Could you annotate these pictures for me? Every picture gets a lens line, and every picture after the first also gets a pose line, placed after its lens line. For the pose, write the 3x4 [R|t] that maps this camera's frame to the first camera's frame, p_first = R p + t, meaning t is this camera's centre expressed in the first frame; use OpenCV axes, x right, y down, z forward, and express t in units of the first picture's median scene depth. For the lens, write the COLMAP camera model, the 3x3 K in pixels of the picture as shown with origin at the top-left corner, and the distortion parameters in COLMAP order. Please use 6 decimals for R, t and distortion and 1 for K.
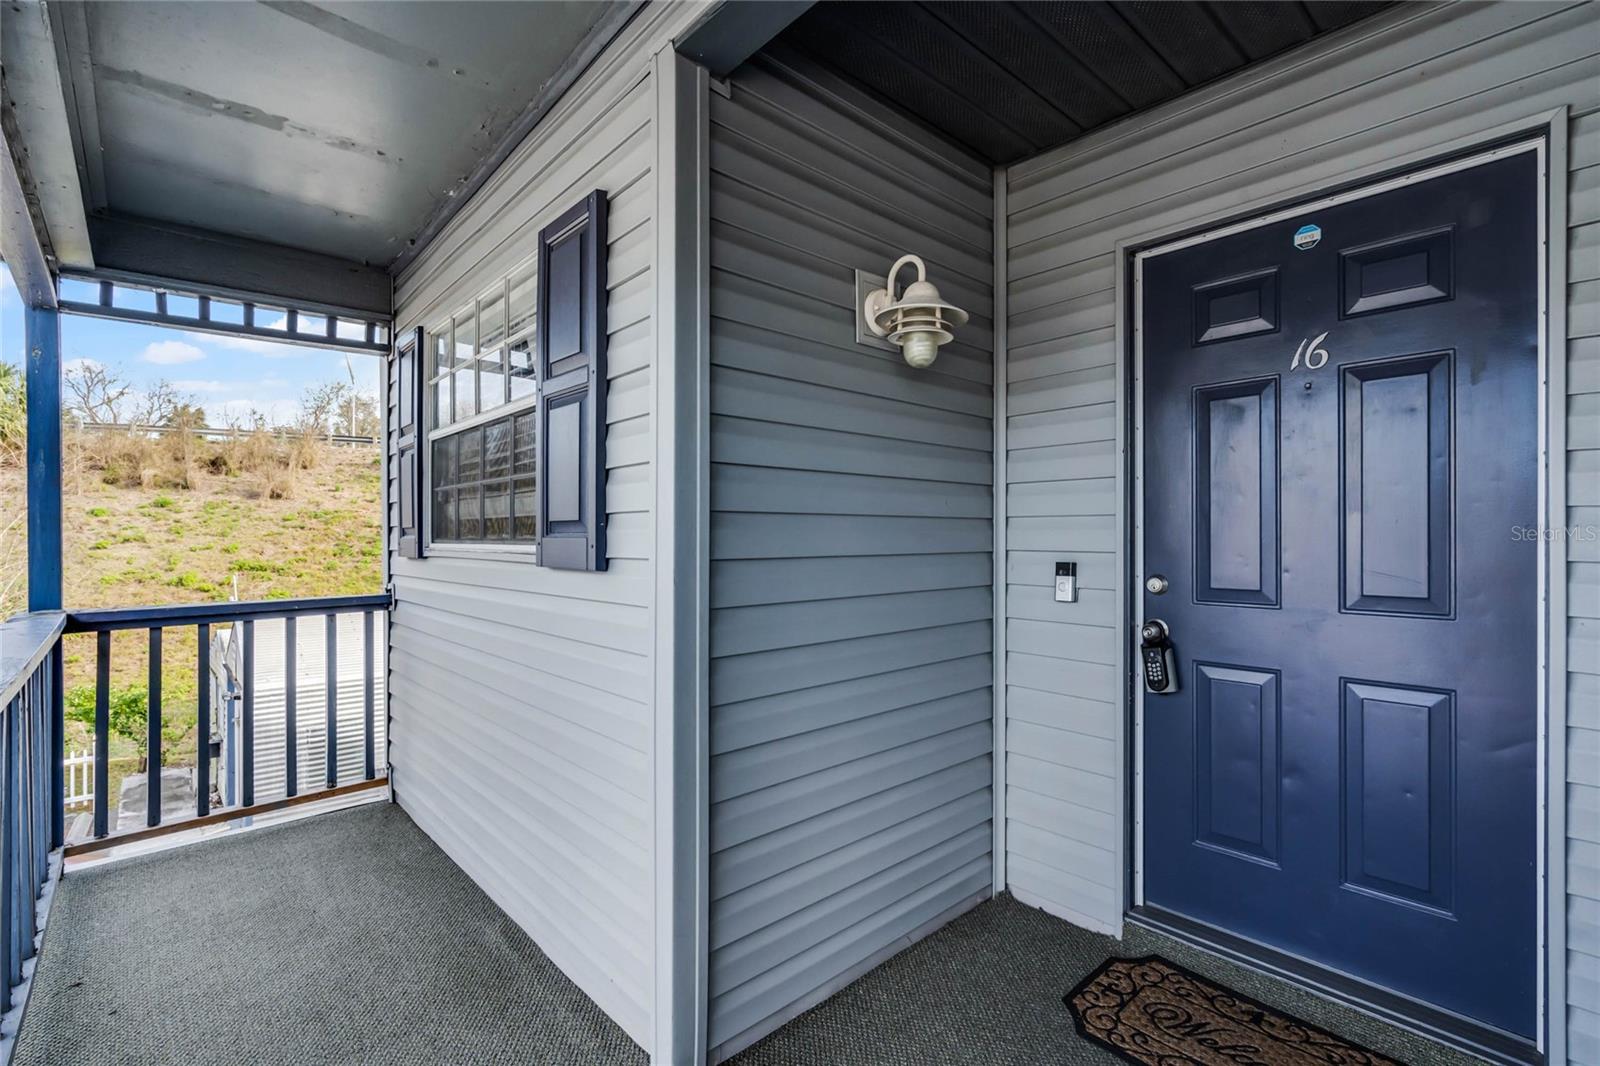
lens RADIAL K [[727.4, 0, 800.4], [0, 727.4, 541.2], [0, 0, 1]] dist [-0.001430, 0.000083]
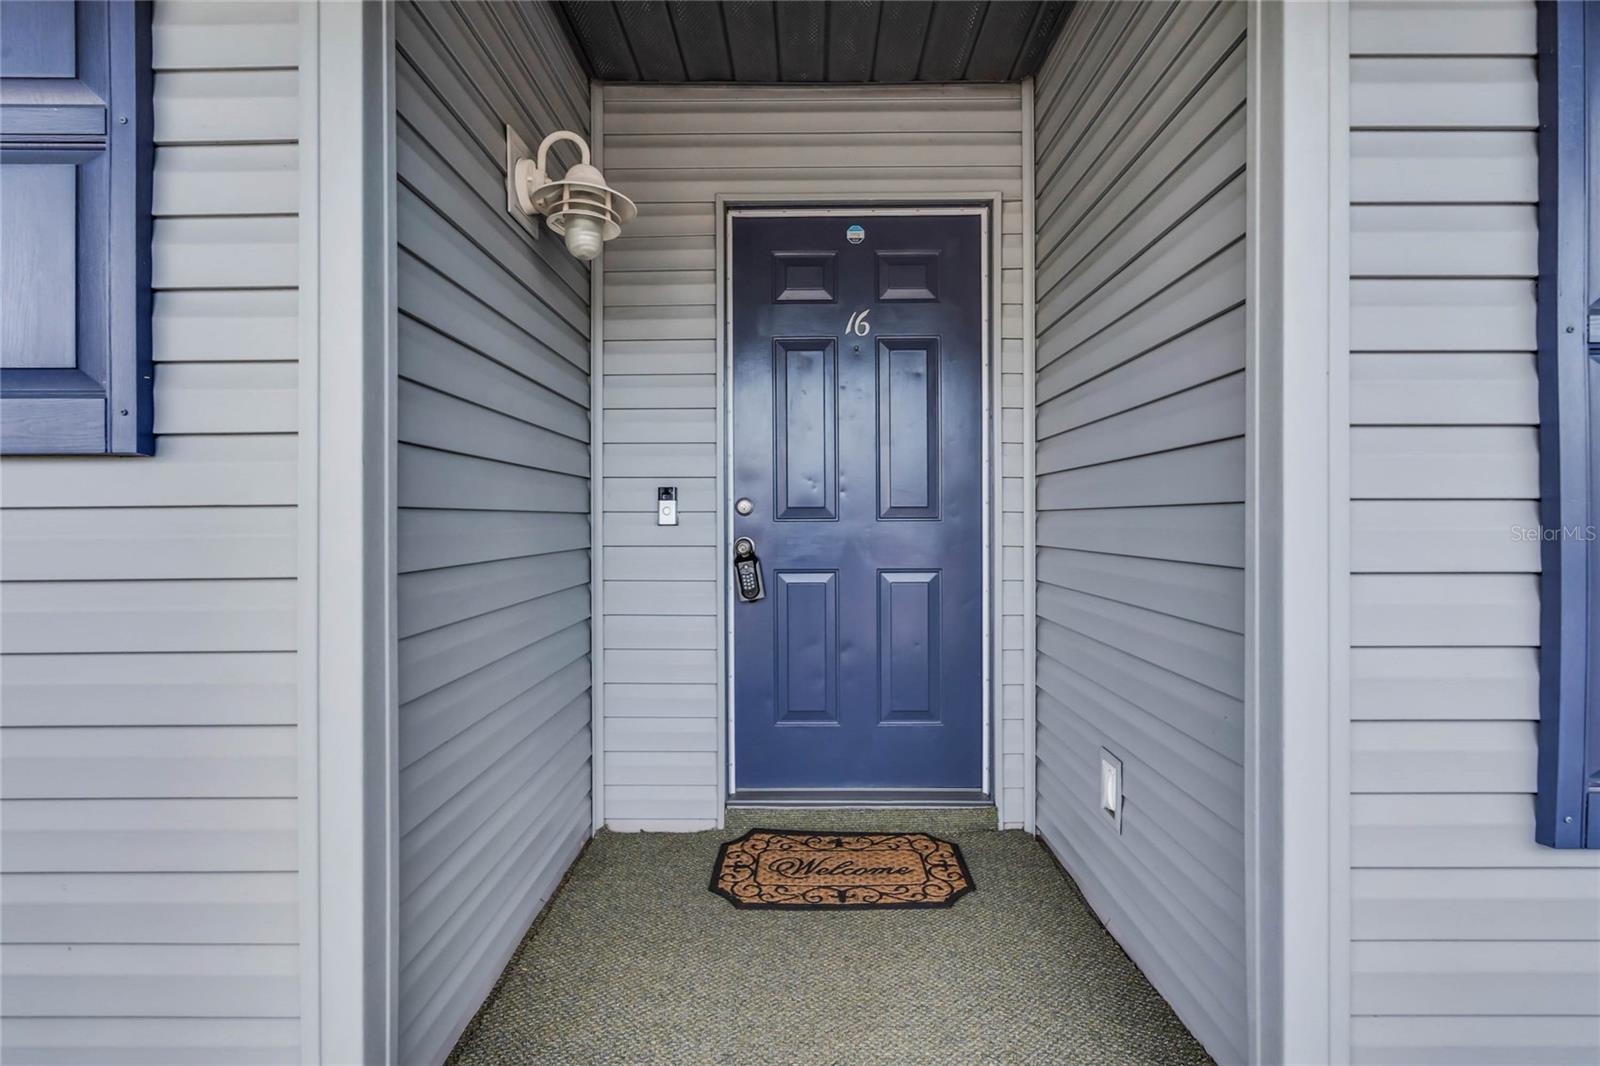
lens RADIAL K [[737.8, 0, 804.0], [0, 737.8, 523.9], [0, 0, 1]] dist [-0.004284, 0.000110]
pose [[0.677554, -0.005029, 0.735456, -0.329412], [0.006020, 0.999981, 0.001293, 0.095586], [-0.735448, 0.003552, 0.677571, 0.166085]]
